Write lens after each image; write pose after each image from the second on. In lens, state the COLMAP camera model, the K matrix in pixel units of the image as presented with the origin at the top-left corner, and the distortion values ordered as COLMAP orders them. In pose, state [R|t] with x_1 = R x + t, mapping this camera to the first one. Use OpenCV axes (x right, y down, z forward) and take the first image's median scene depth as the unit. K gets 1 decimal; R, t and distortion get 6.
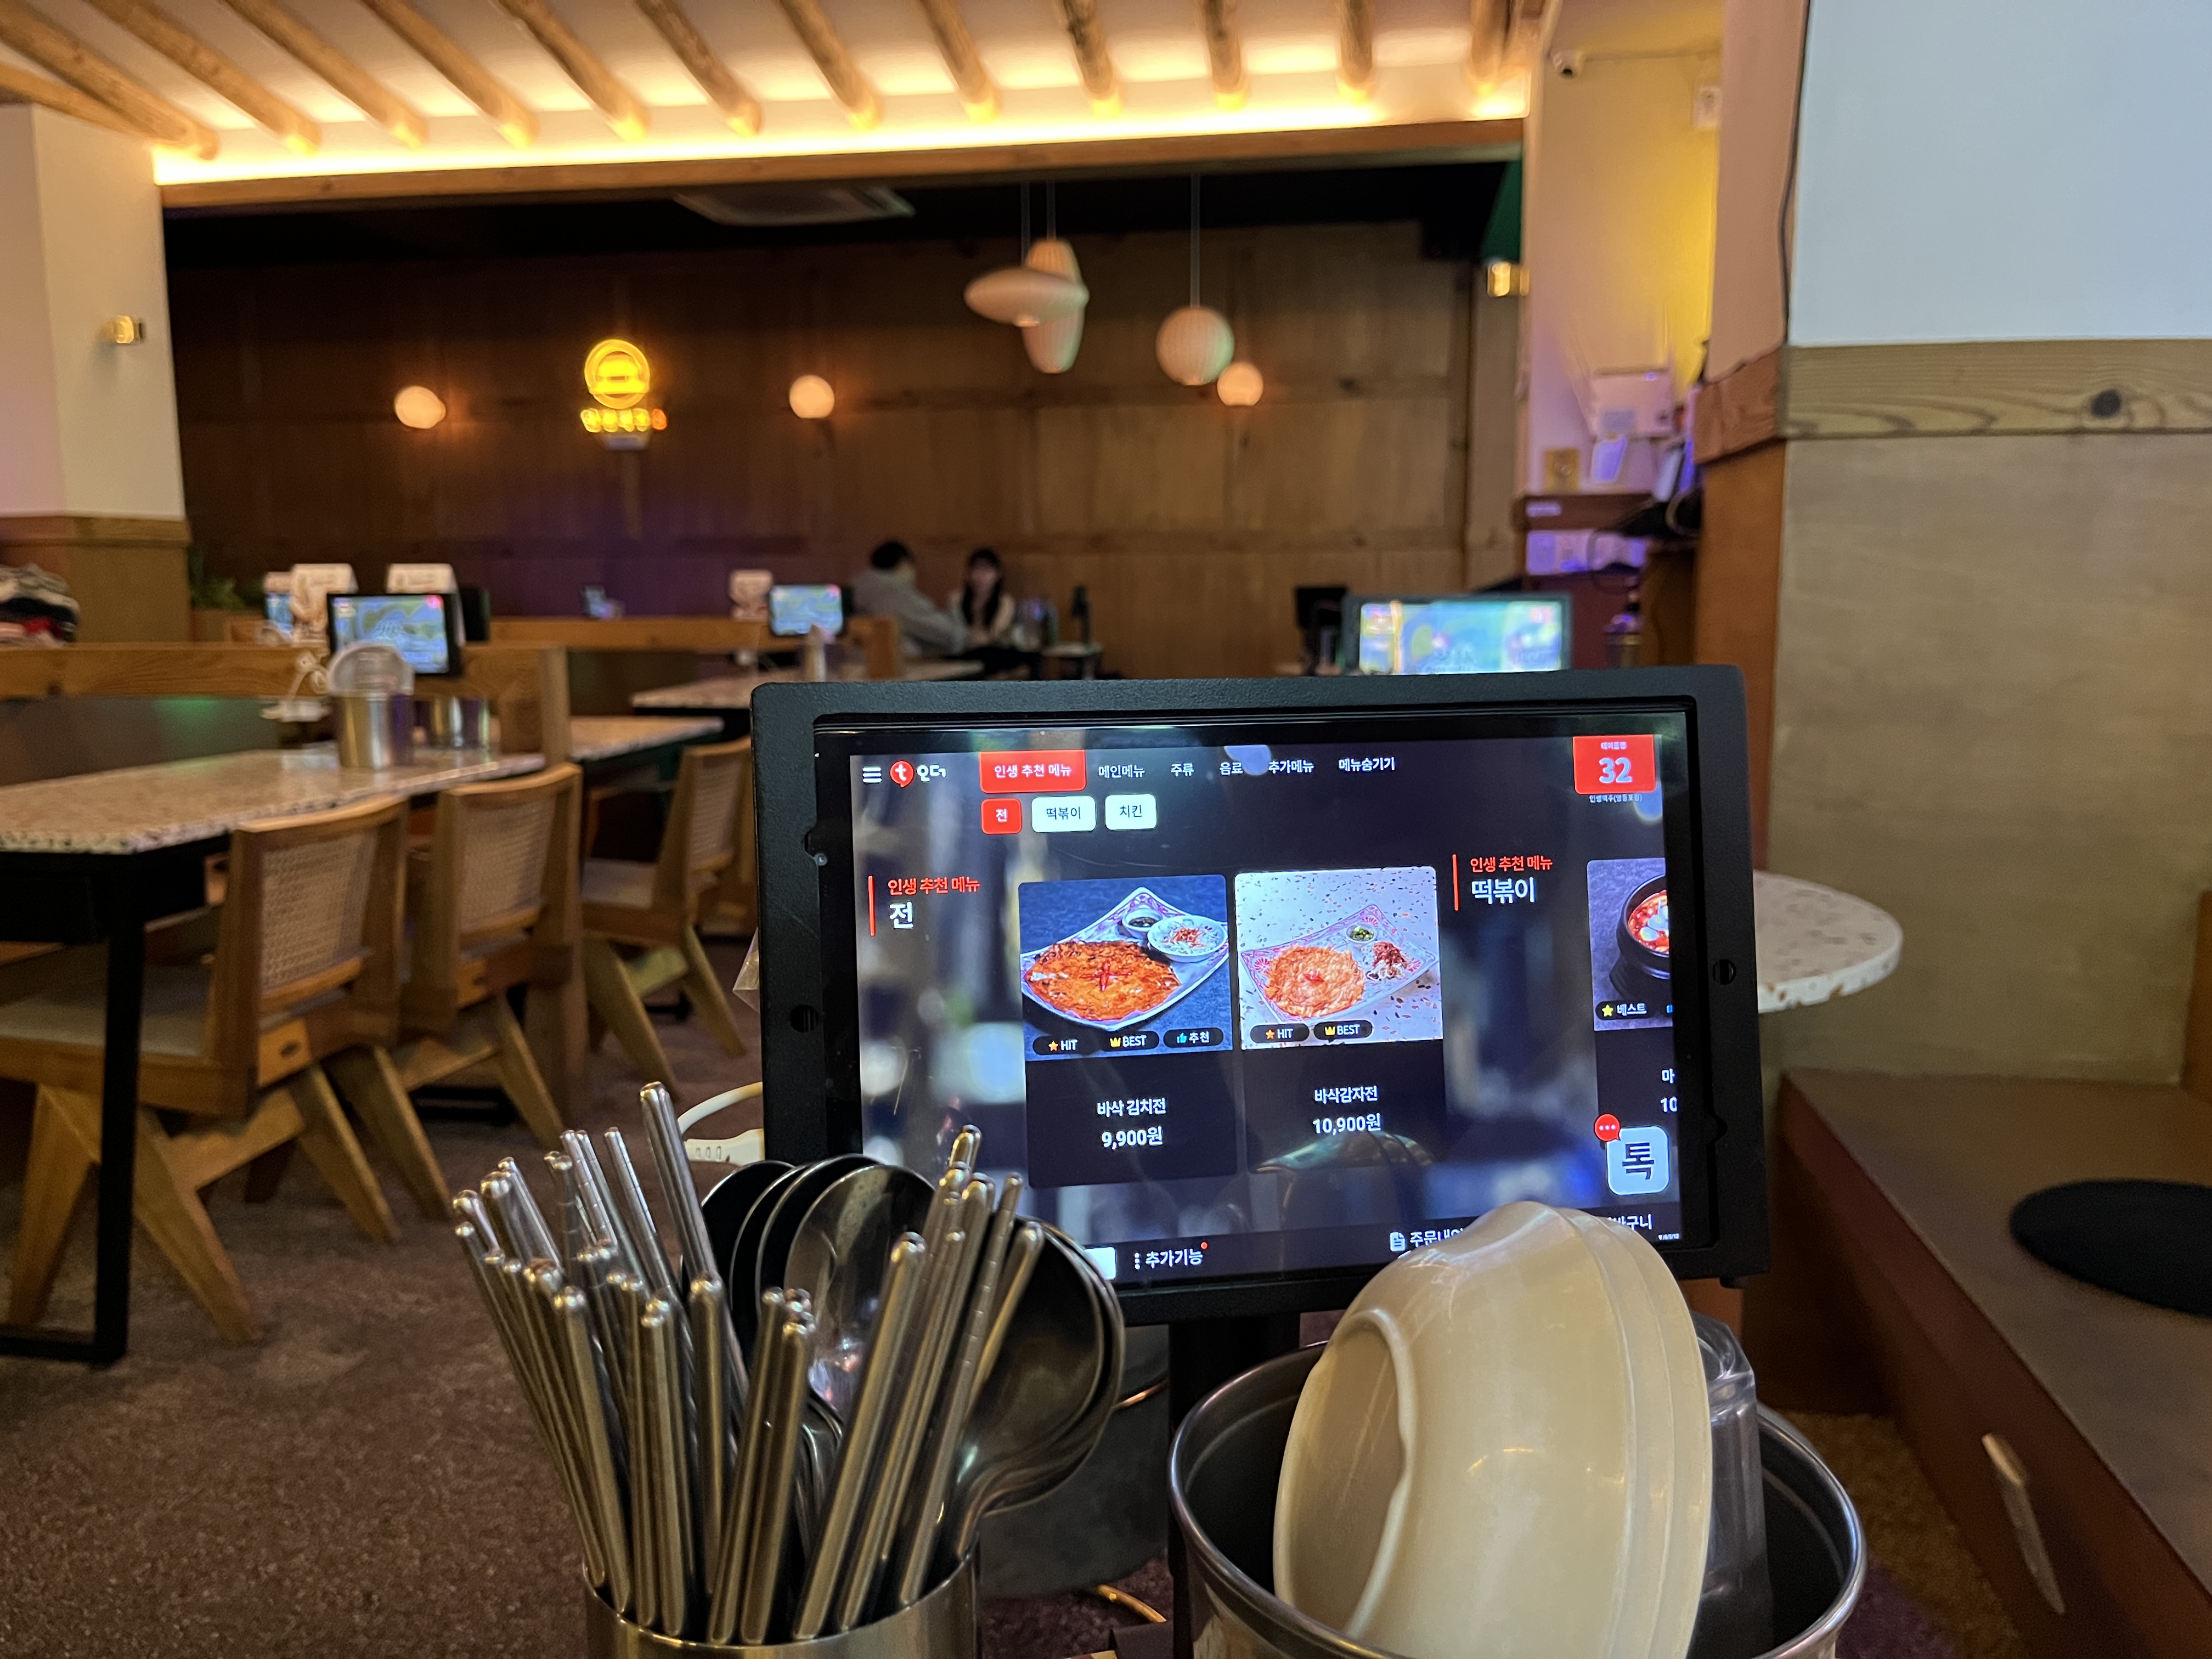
lens RADIAL K [[1673.7, 0, 1095.3], [0, 1673.7, 833.1], [0, 0, 1]] dist [0.106695, -0.157917]
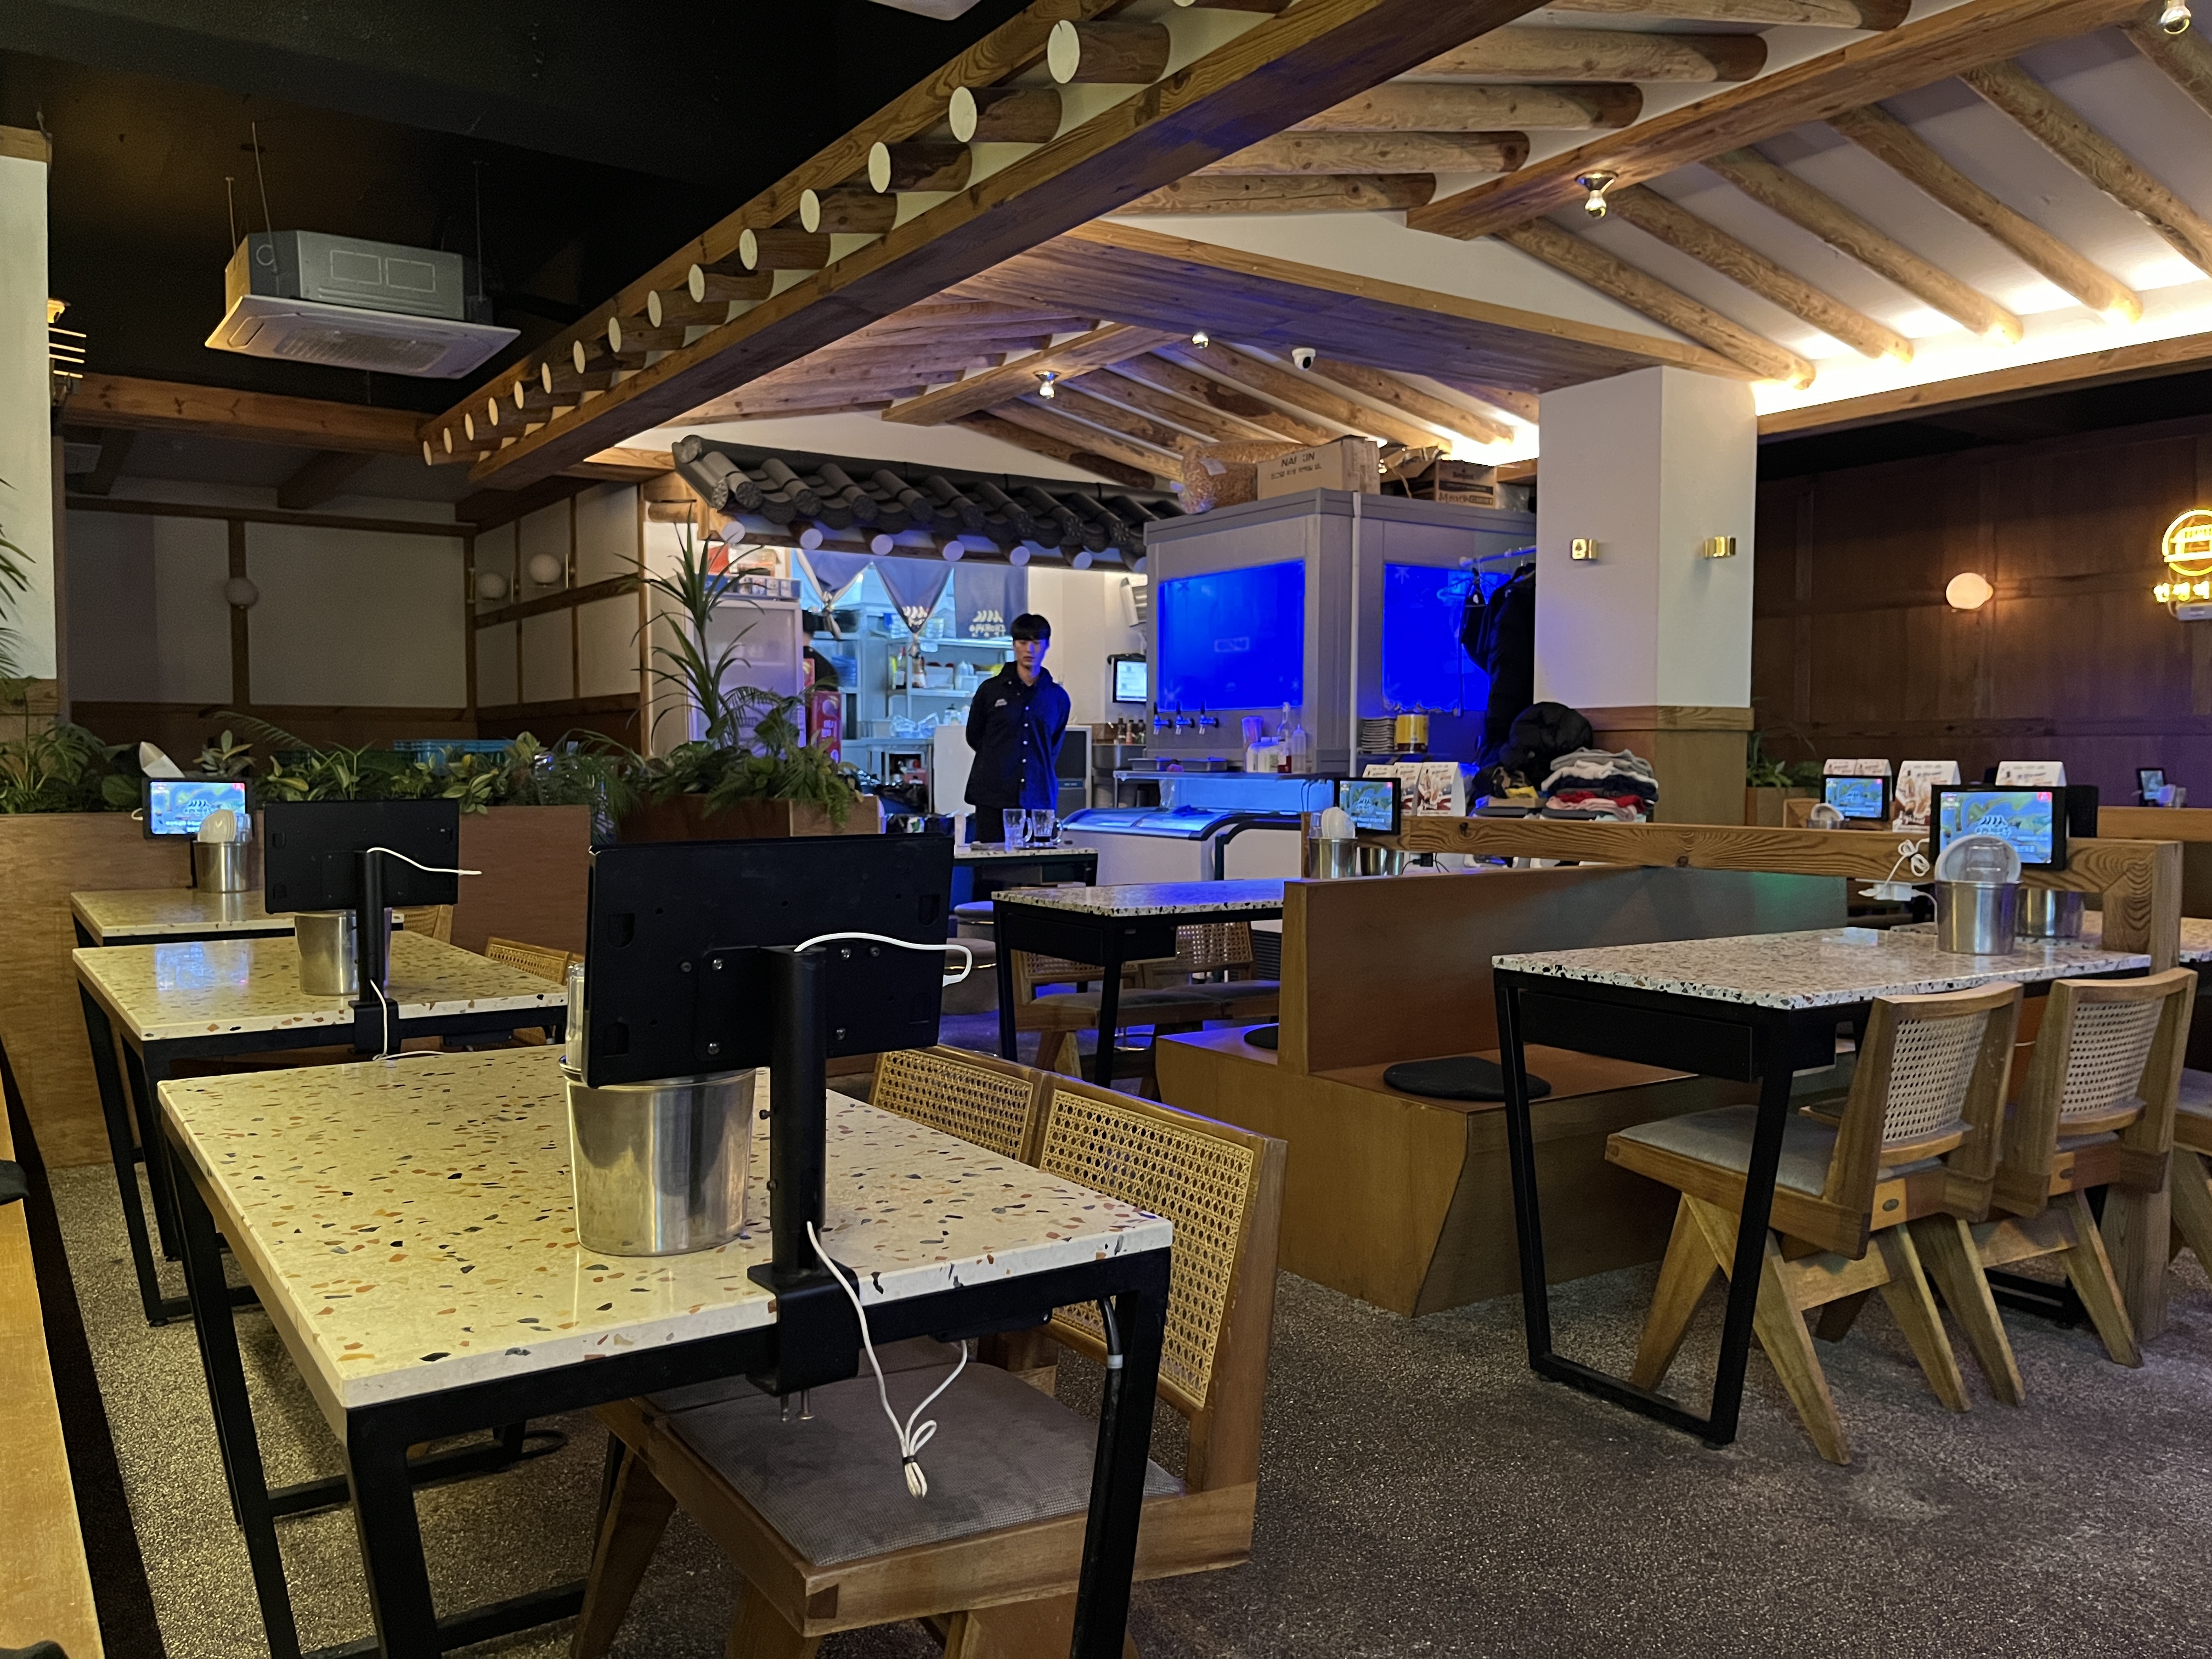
lens RADIAL K [[1673.7, 0, 1095.3], [0, 1673.7, 833.1], [0, 0, 1]] dist [0.106695, -0.157917]
pose [[0.685740, 0.040946, -0.726694, -0.034857], [-0.111898, 0.992478, -0.049671, 0.001411], [0.719194, 0.115377, 0.685163, -0.127074]]
